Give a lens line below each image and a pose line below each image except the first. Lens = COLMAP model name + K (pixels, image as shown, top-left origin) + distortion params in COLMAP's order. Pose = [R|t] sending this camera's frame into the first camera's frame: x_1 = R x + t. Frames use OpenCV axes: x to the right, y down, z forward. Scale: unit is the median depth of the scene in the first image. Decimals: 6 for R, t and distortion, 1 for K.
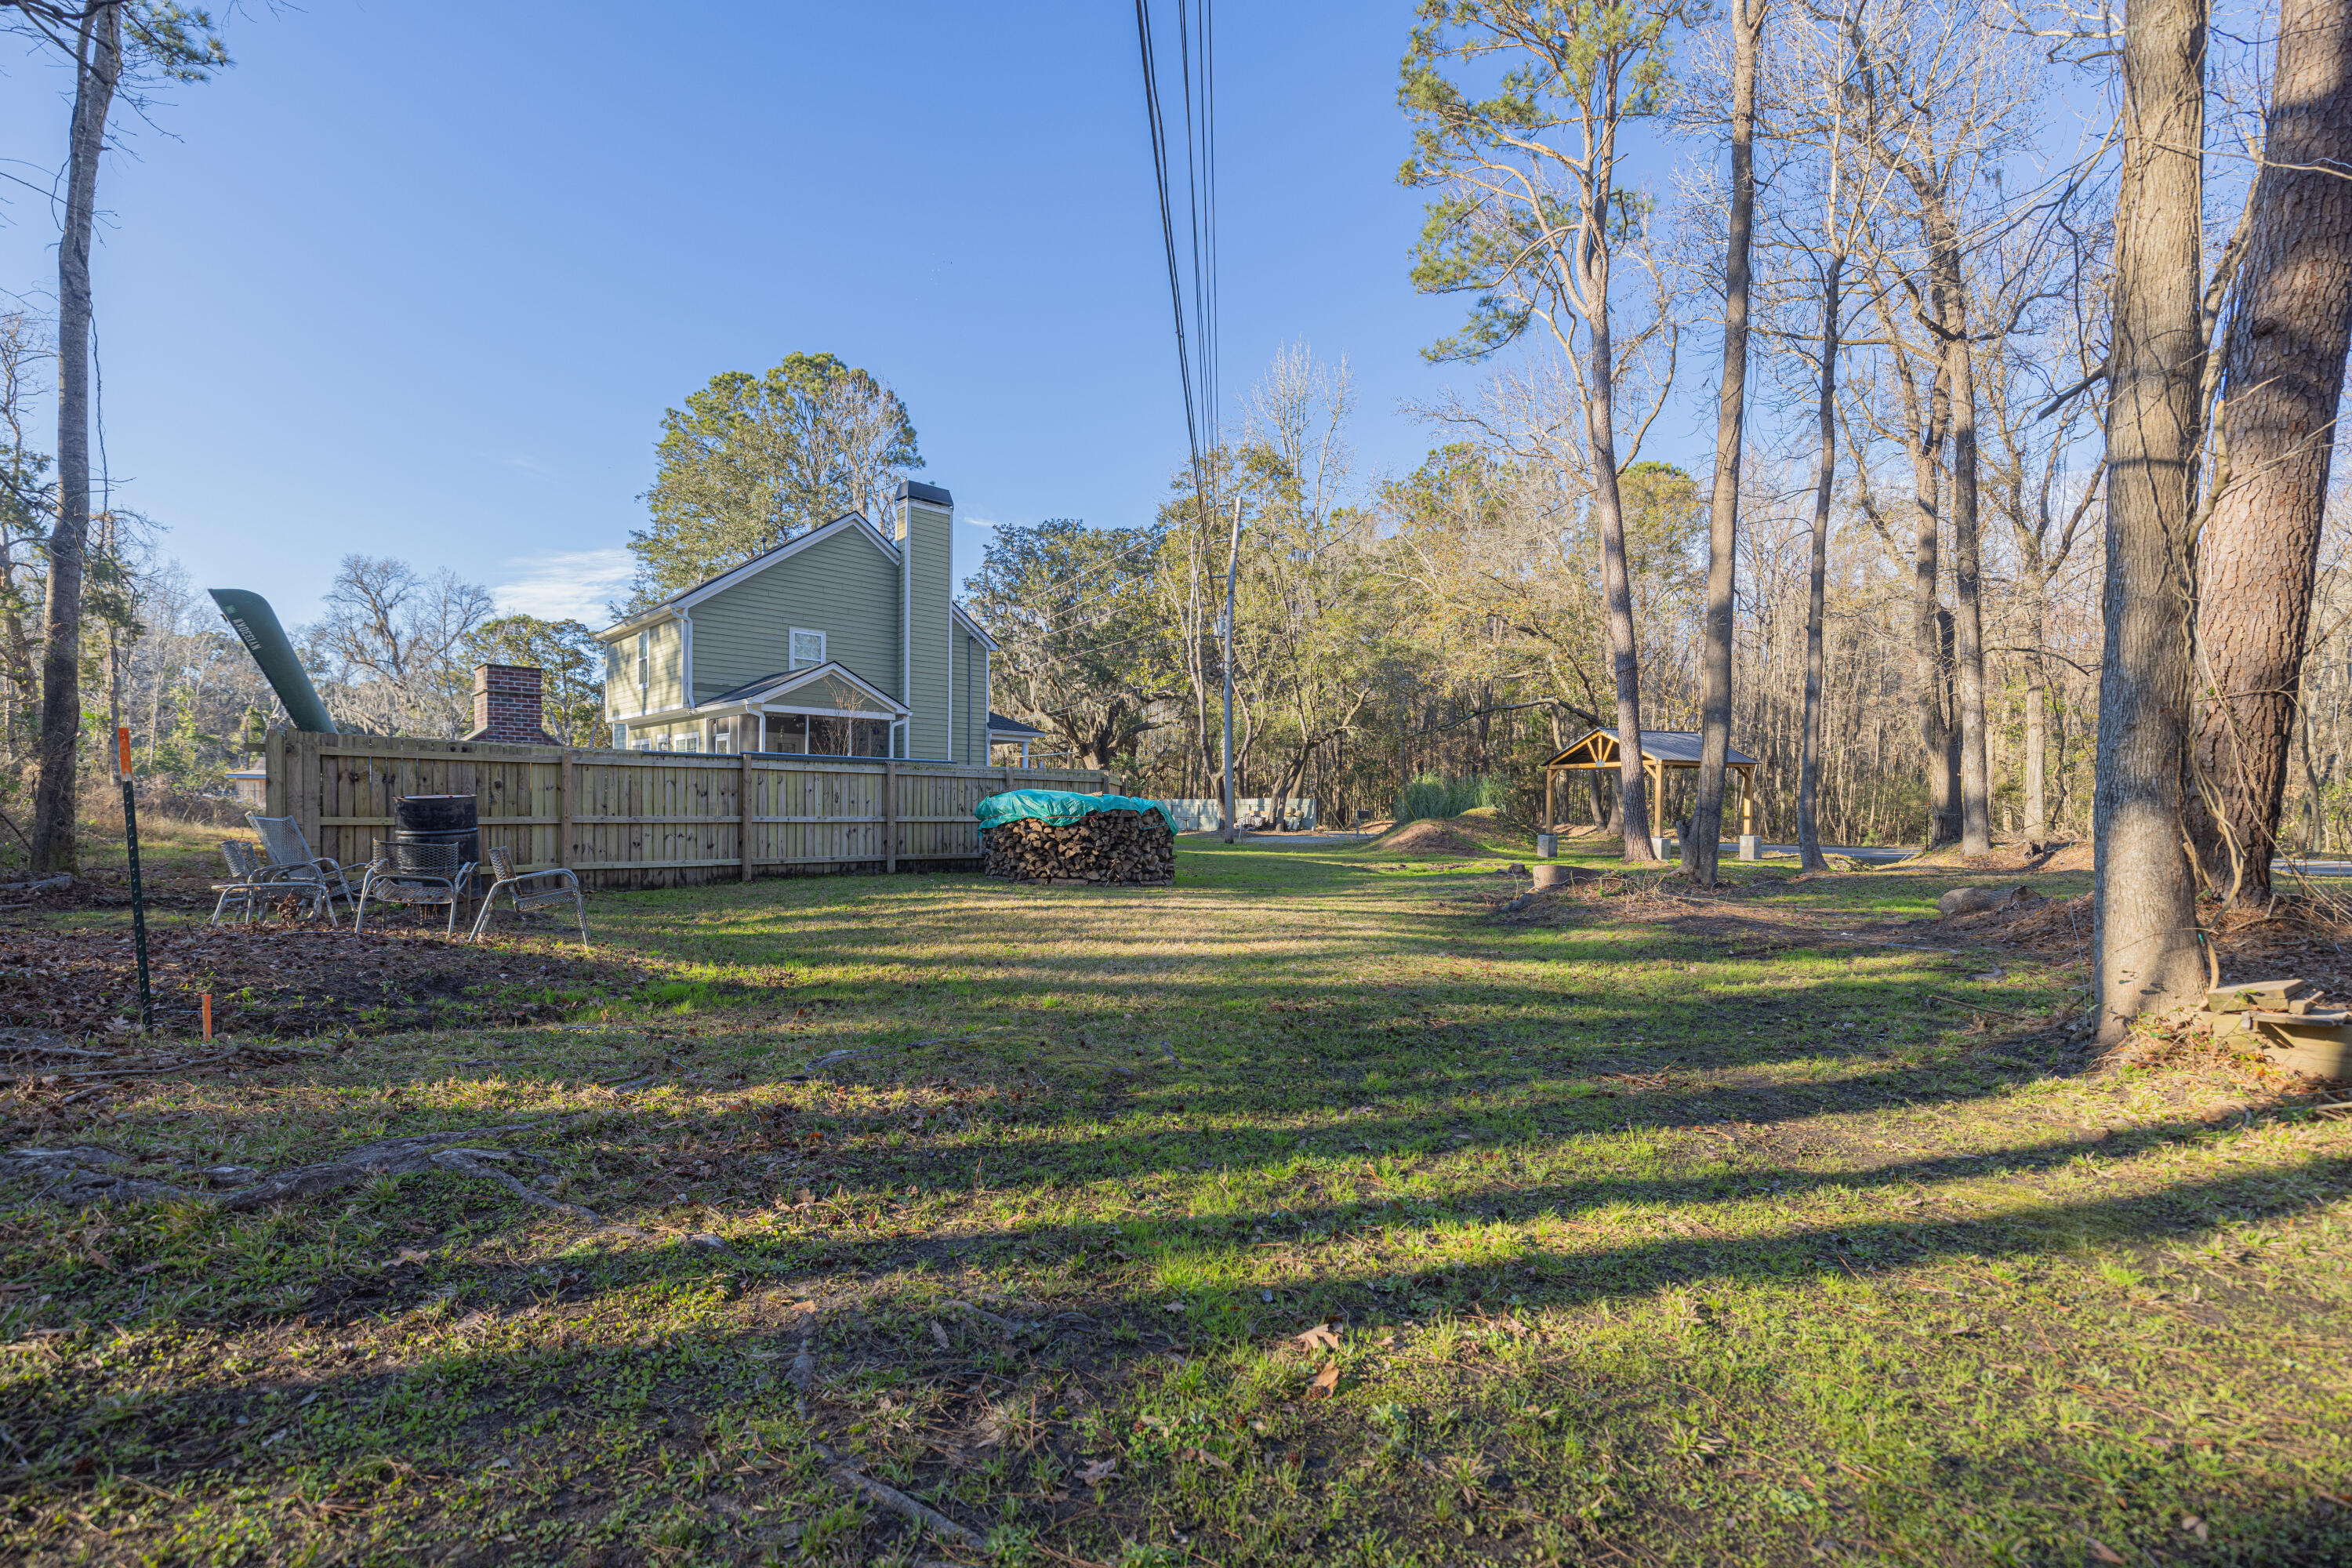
lens RADIAL K [[1009.8, 0, 1174.9], [0, 1009.8, 787.6], [0, 0, 1]] dist [0.000775, -0.000357]
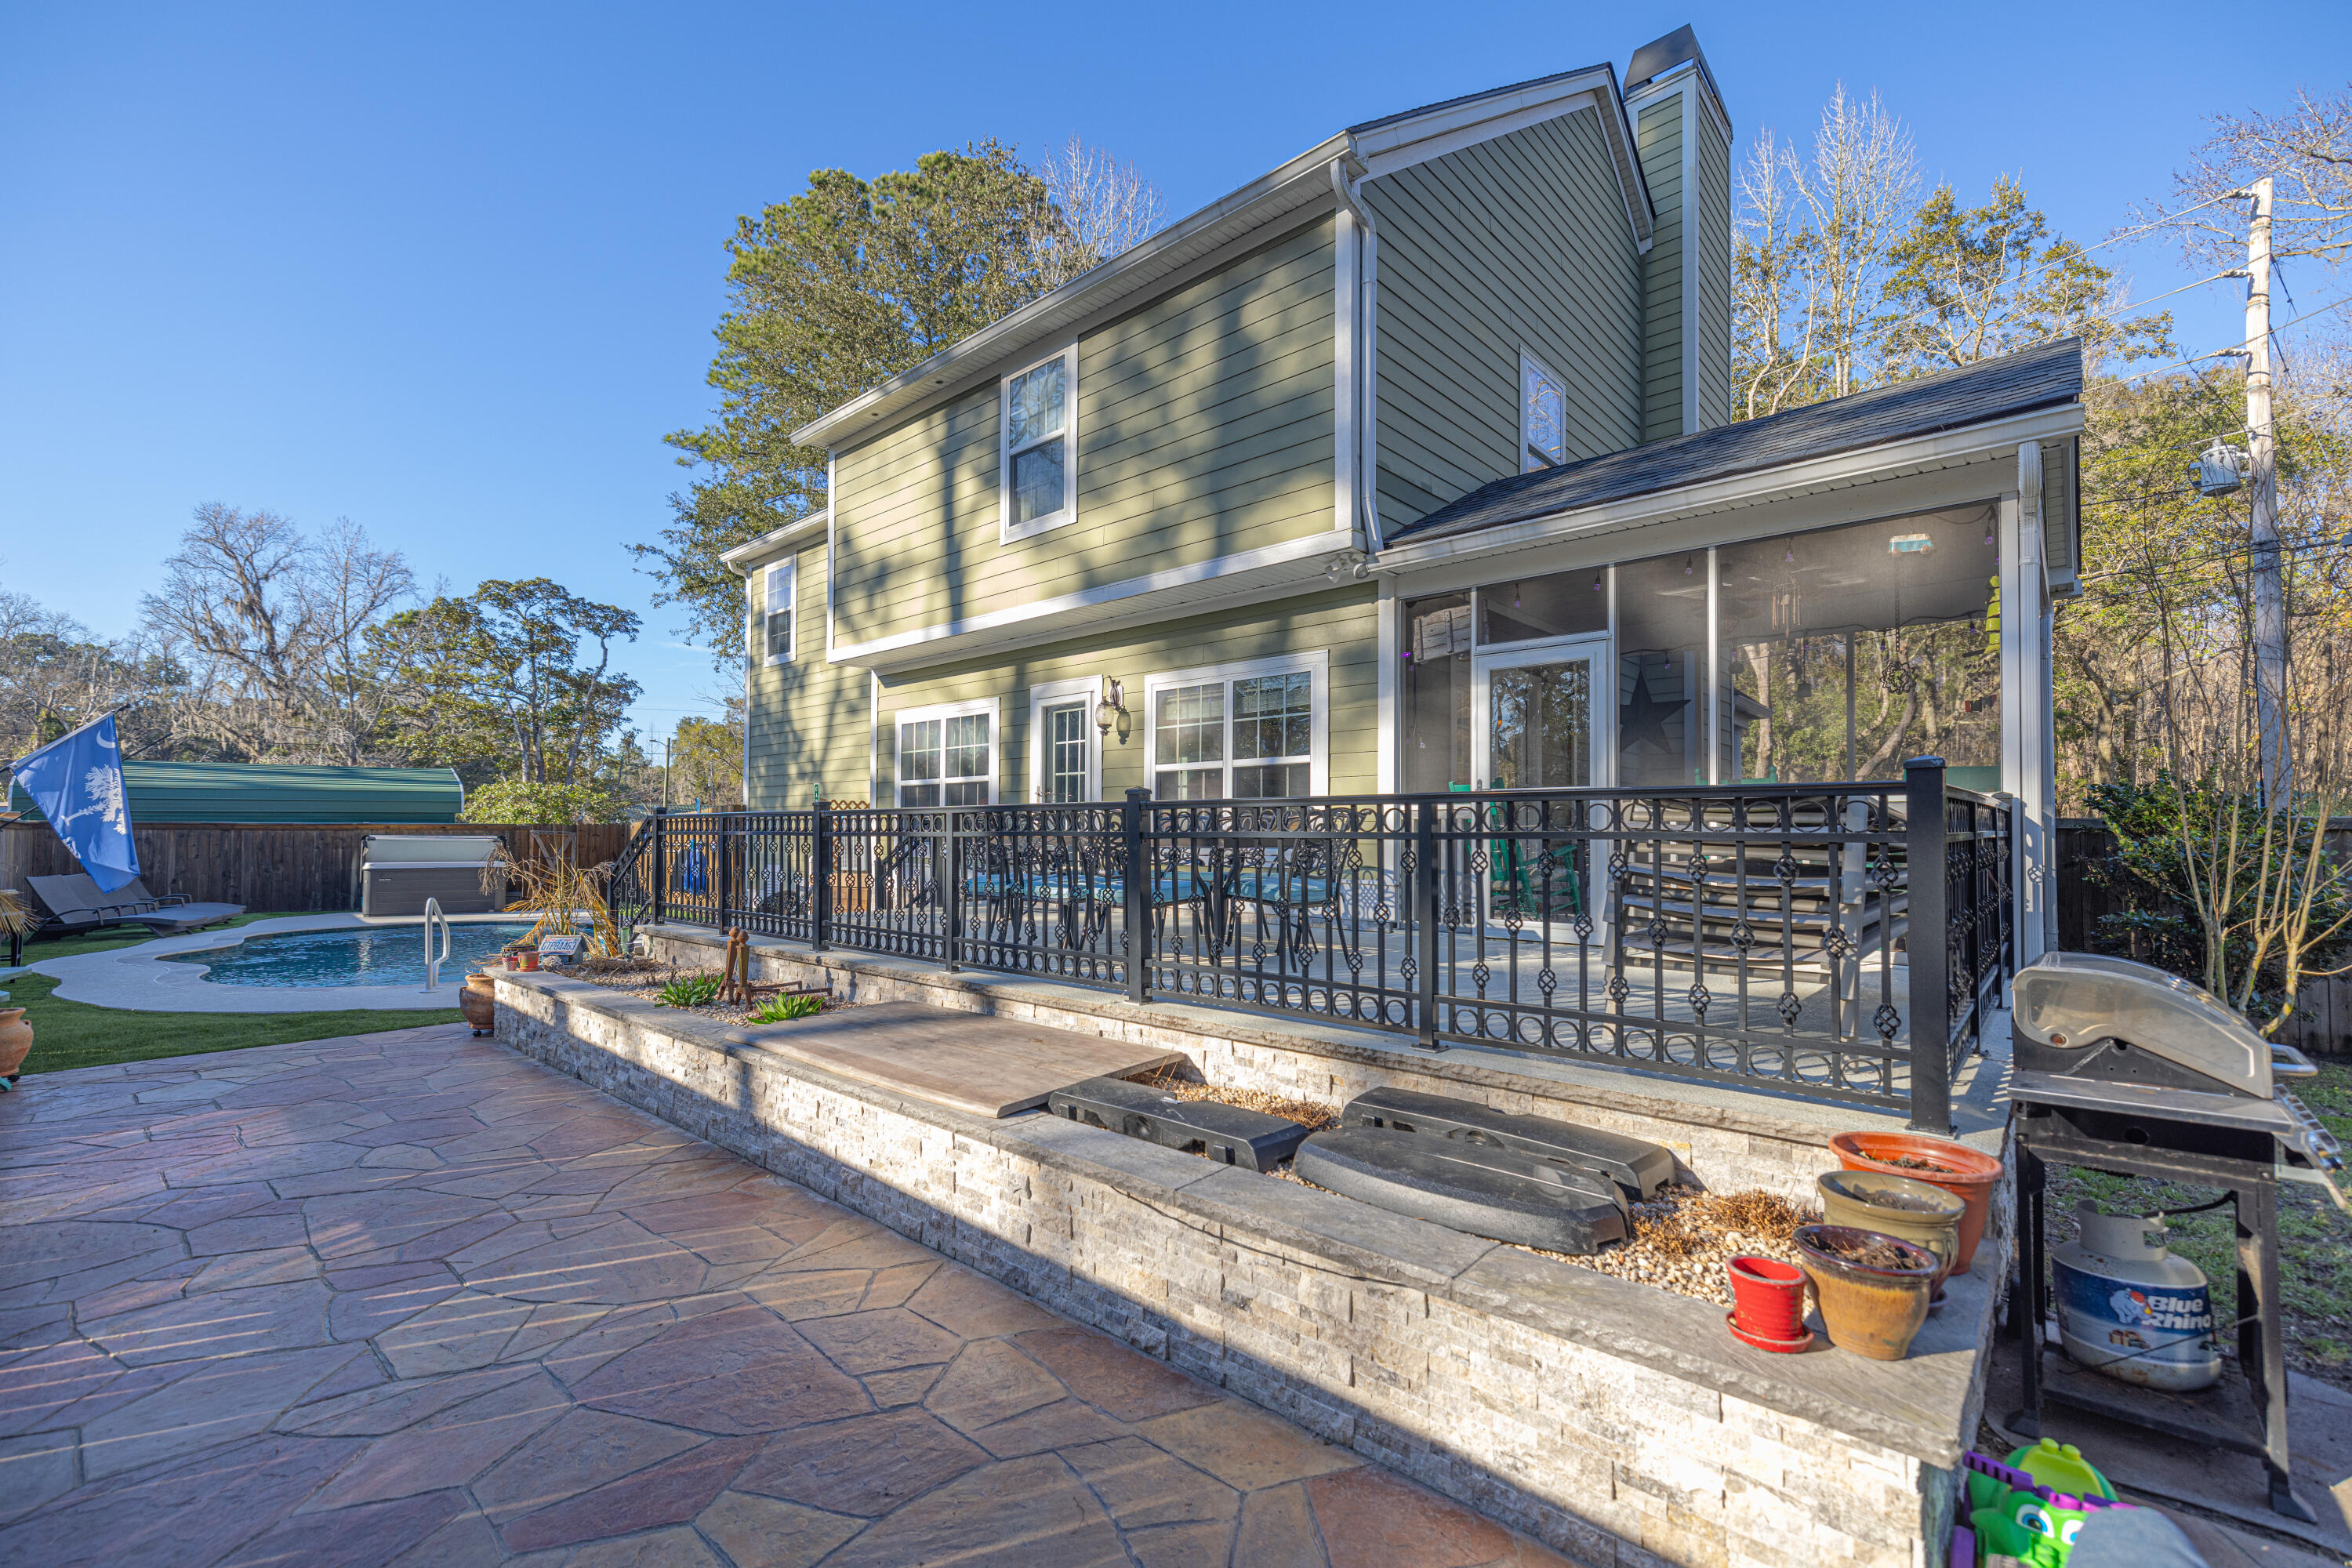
lens RADIAL K [[1009.8, 0, 1178.0], [0, 1009.8, 788.8], [0, 0, 1]] dist [0.000775, -0.000357]
pose [[0.997479, -0.000136, 0.070968, -0.175019], [0.002453, 0.999467, -0.032552, -0.002006], [-0.070925, 0.032644, 0.996947, 0.236036]]
